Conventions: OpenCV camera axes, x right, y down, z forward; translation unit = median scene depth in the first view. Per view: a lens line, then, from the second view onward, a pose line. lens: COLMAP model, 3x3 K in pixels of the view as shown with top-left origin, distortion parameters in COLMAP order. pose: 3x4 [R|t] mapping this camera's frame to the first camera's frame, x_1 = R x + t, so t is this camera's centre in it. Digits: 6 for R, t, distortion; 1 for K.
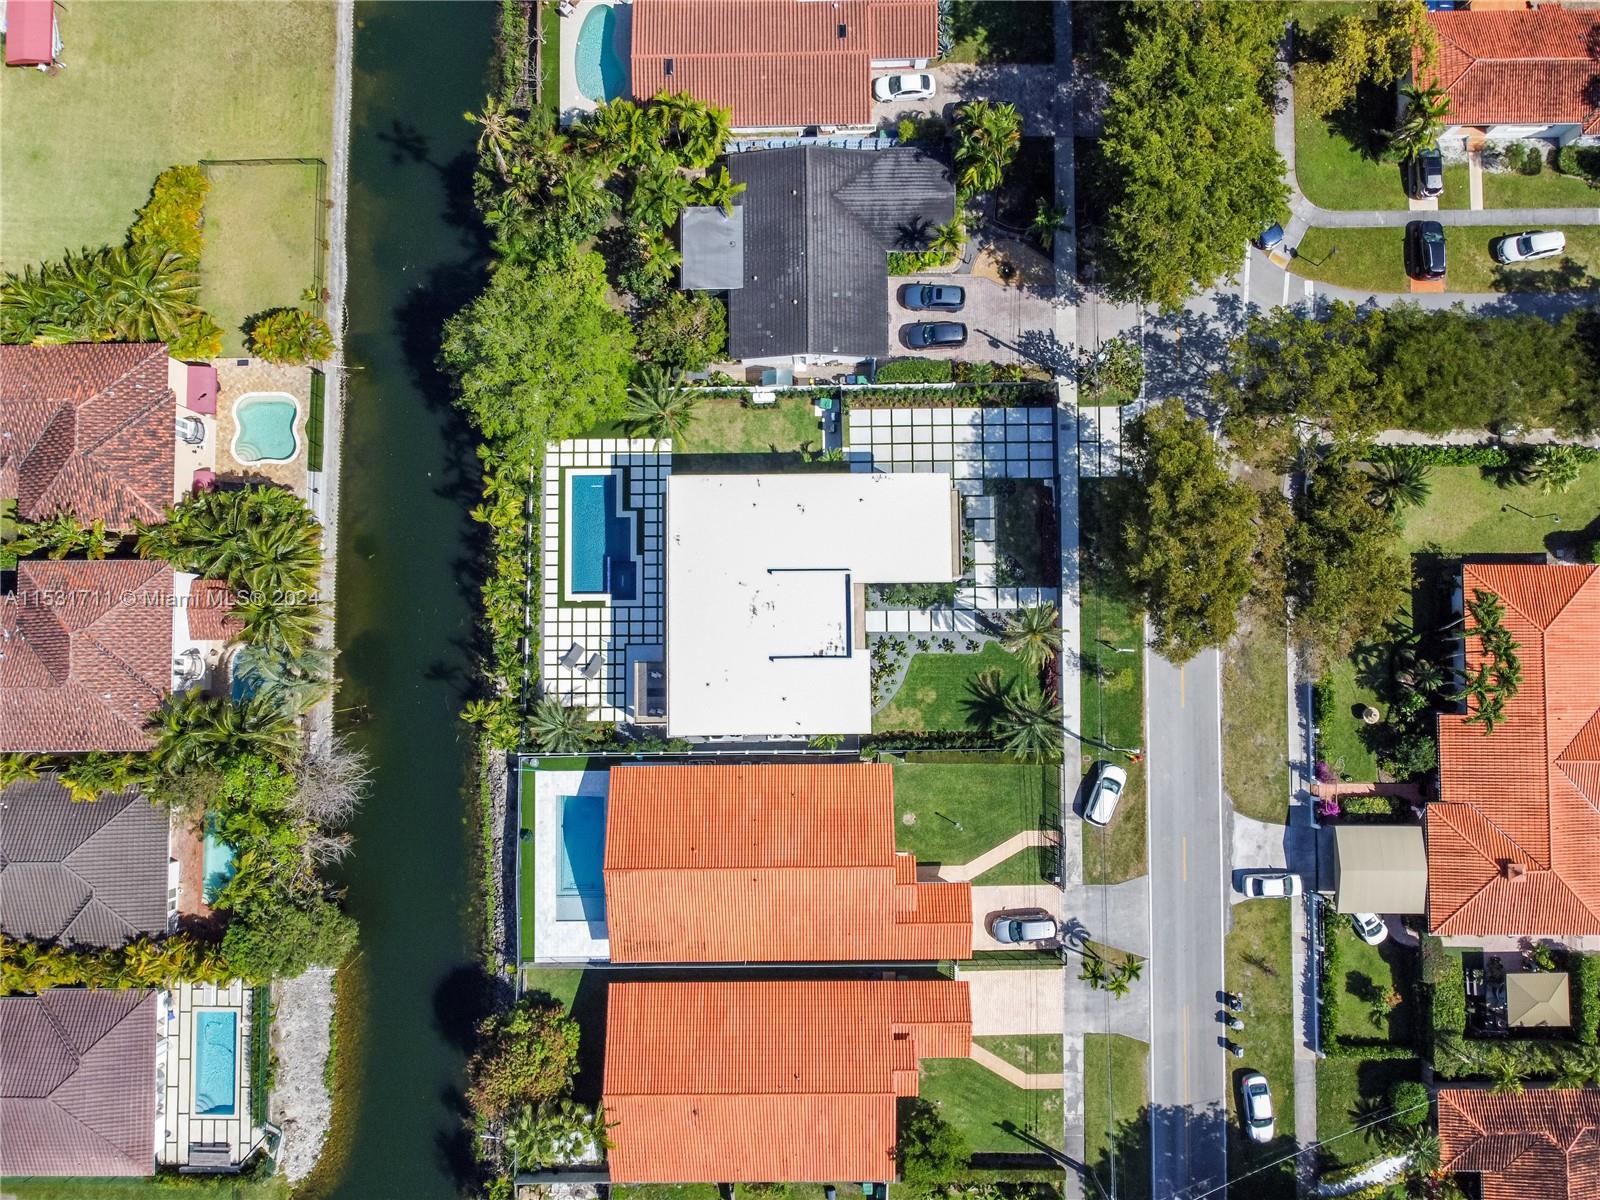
lens RADIAL K [[1198.9, 0, 800.9], [0, 1198.9, 606.0], [0, 0, 1]] dist [-0.006504, -0.005272]
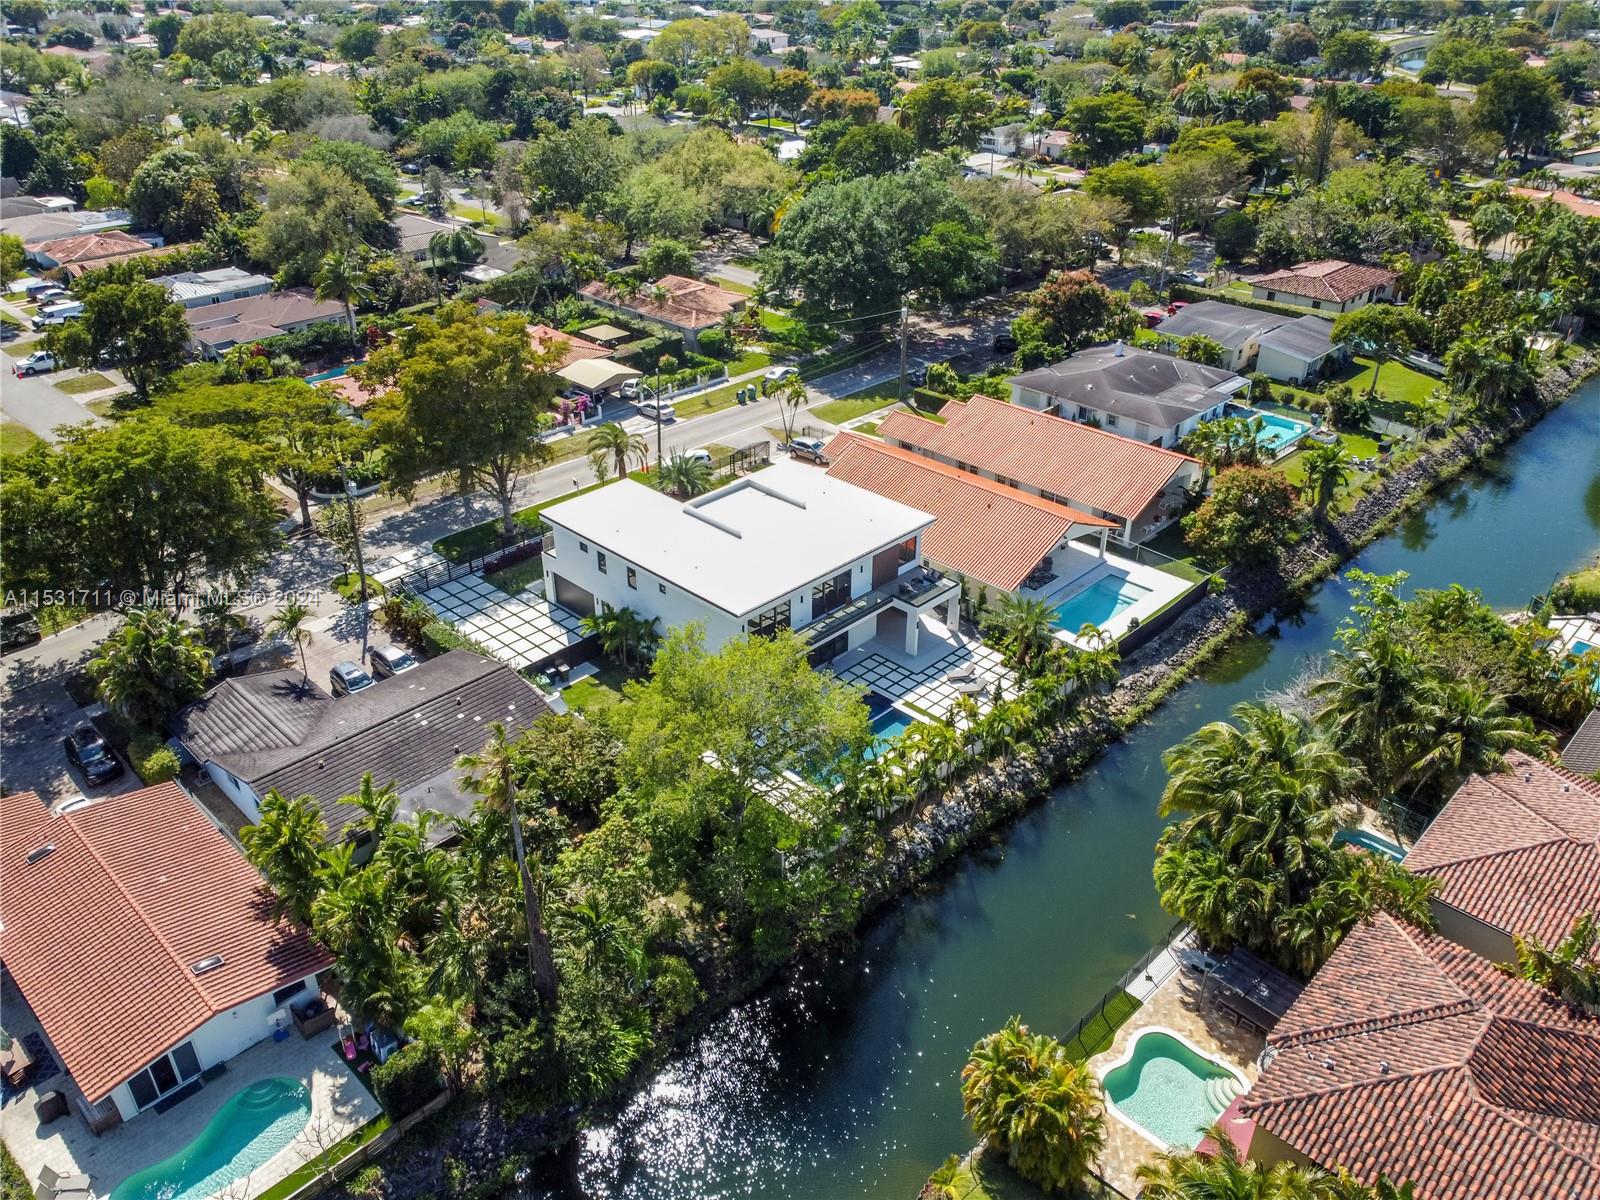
lens RADIAL K [[1198.9, 0, 800.9], [0, 1198.9, 606.0], [0, 0, 1]] dist [-0.006504, -0.005272]
pose [[-0.709478, -0.339417, 0.617606, -0.596799], [0.704009, -0.301810, 0.642870, -0.557034], [-0.031802, 0.890902, 0.453080, 0.574273]]
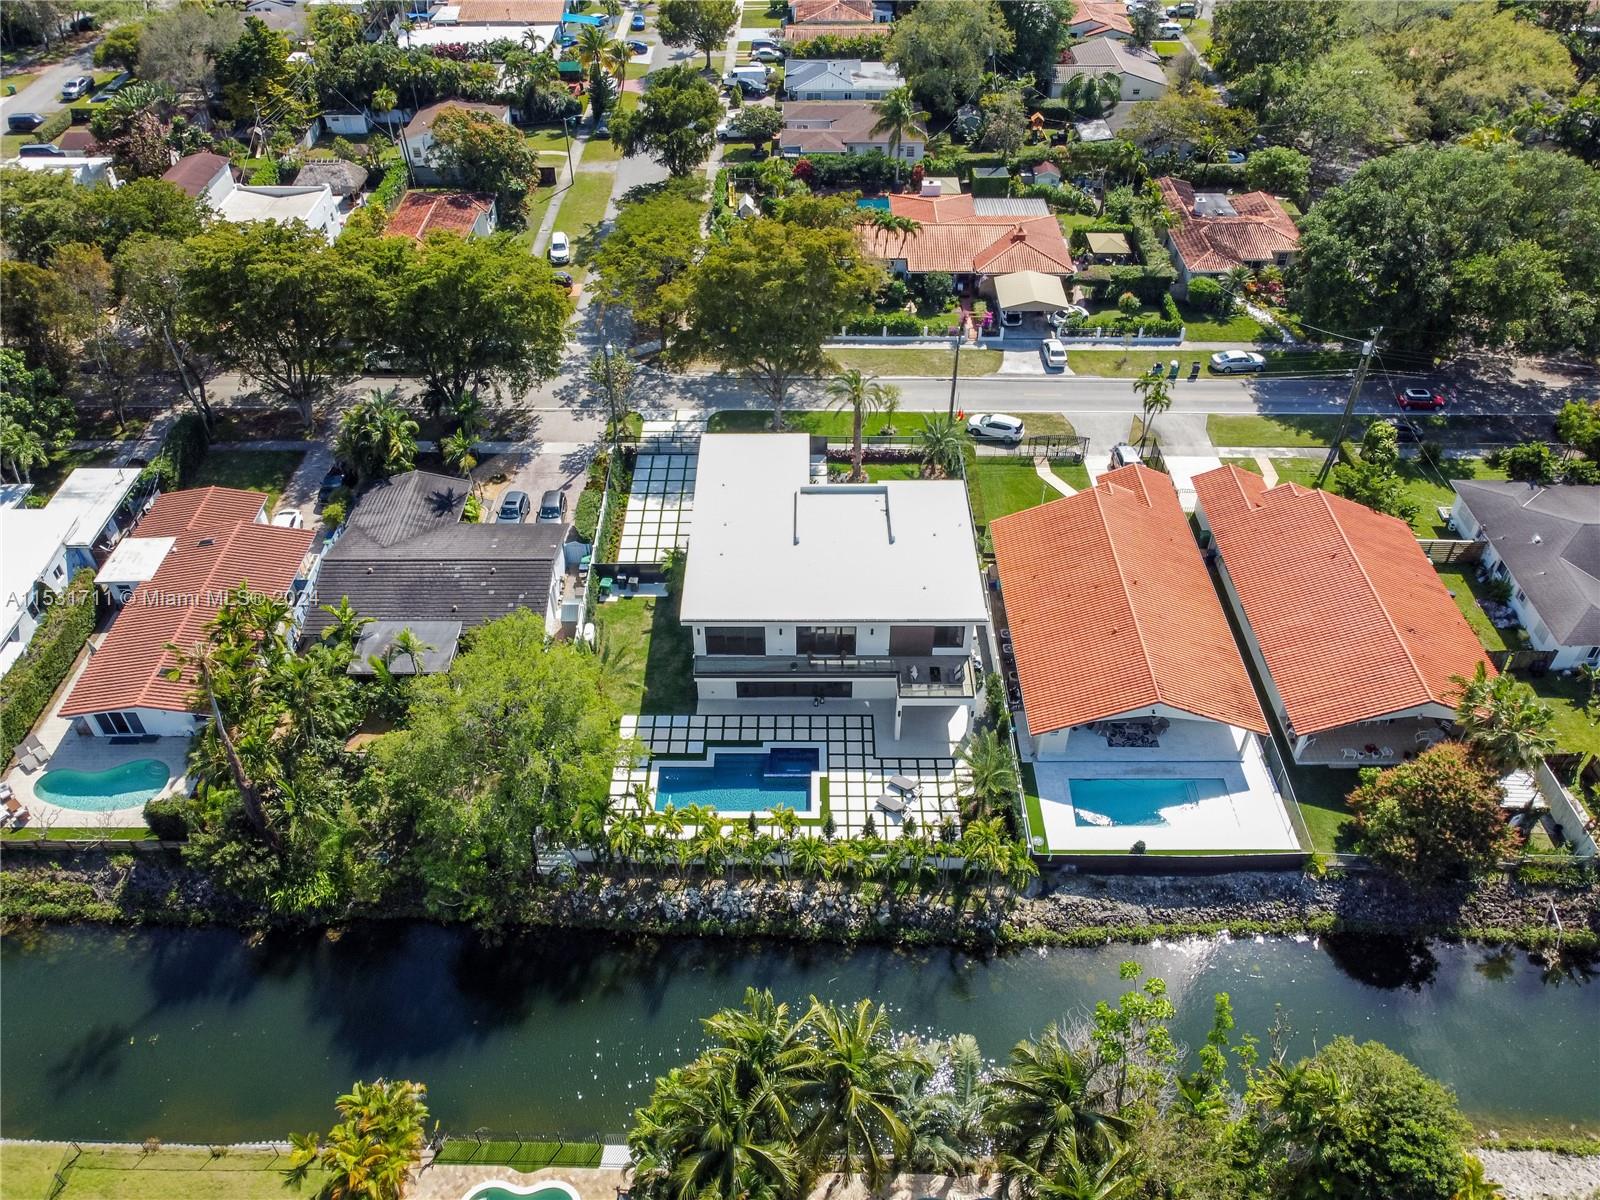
lens RADIAL K [[1198.9, 0, 800.9], [0, 1198.9, 606.0], [0, 0, 1]] dist [-0.006504, -0.005272]
pose [[0.011769, -0.651151, 0.758857, -0.687514], [0.998427, 0.049263, 0.026787, -0.043410], [-0.054826, 0.757348, 0.650706, 0.405733]]
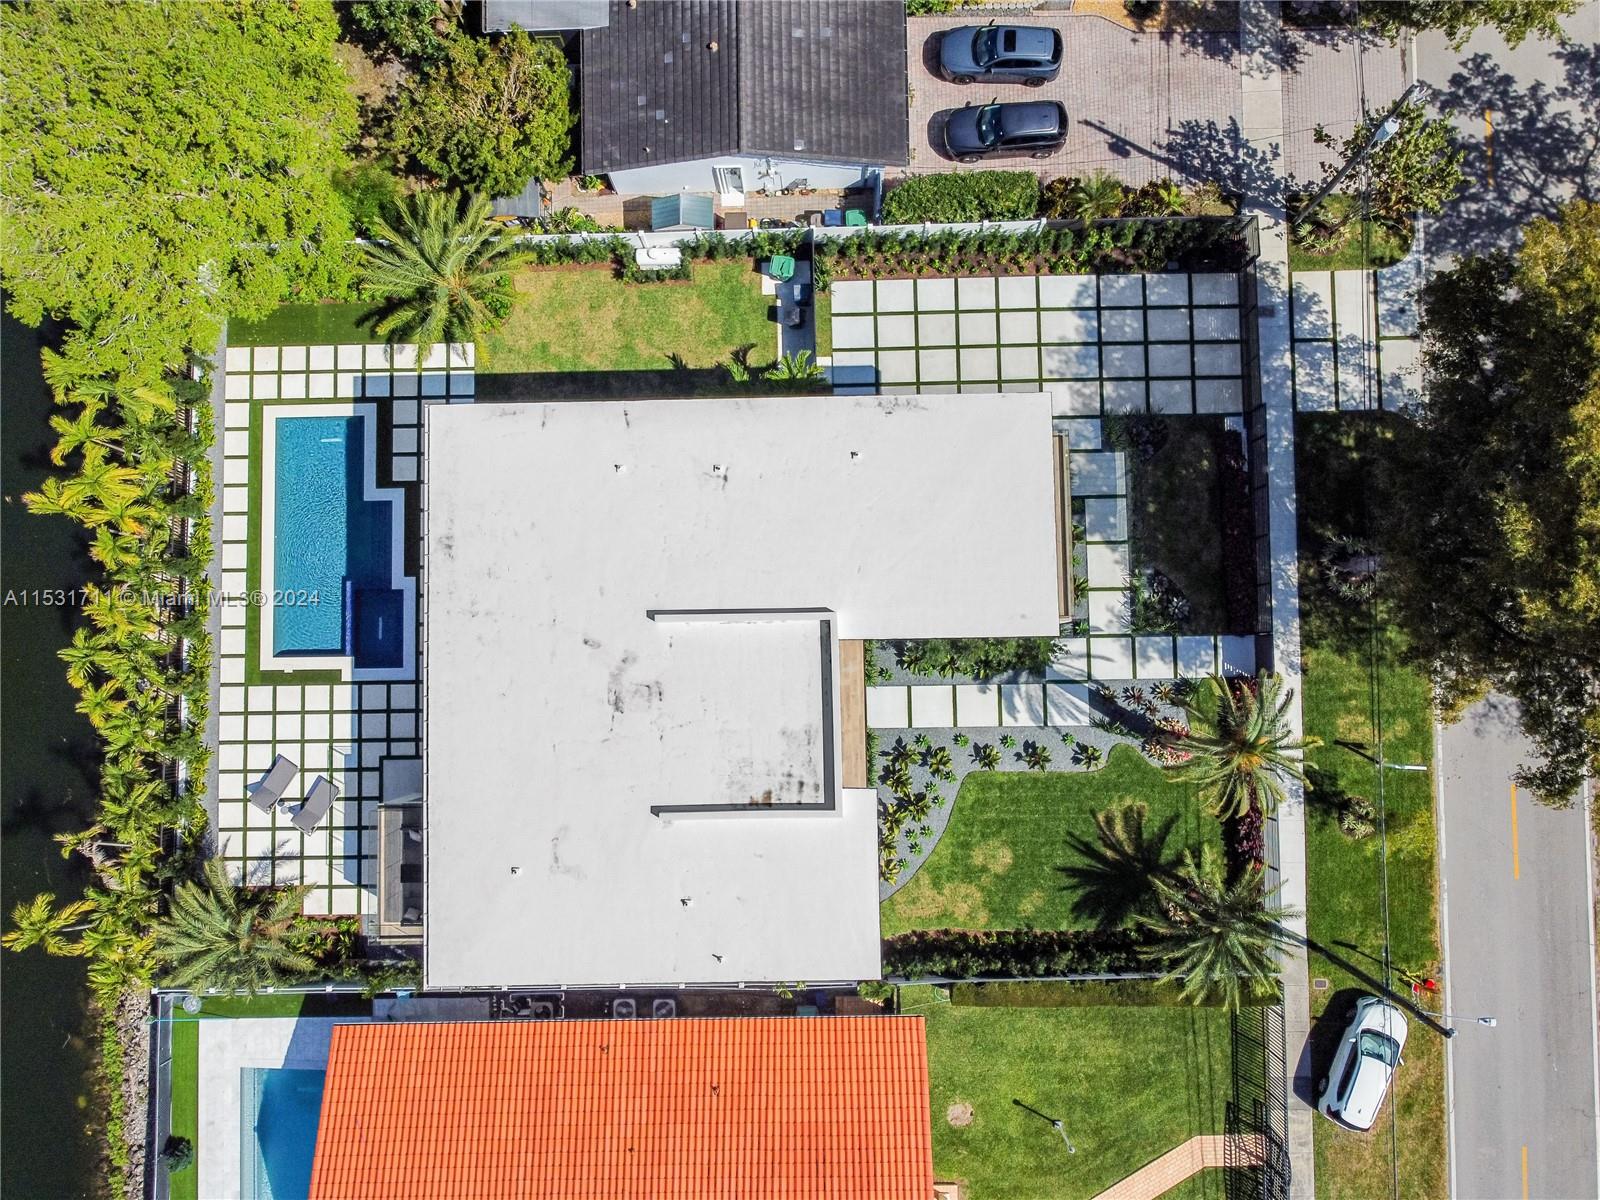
lens RADIAL K [[1198.9, 0, 800.9], [0, 1198.9, 606.0], [0, 0, 1]] dist [-0.006504, -0.005272]
pose [[0.999959, -0.008736, -0.002433, 0.028383], [0.008736, 0.999962, -0.000099, -0.029085], [0.002434, 0.000078, 0.999997, 0.506645]]
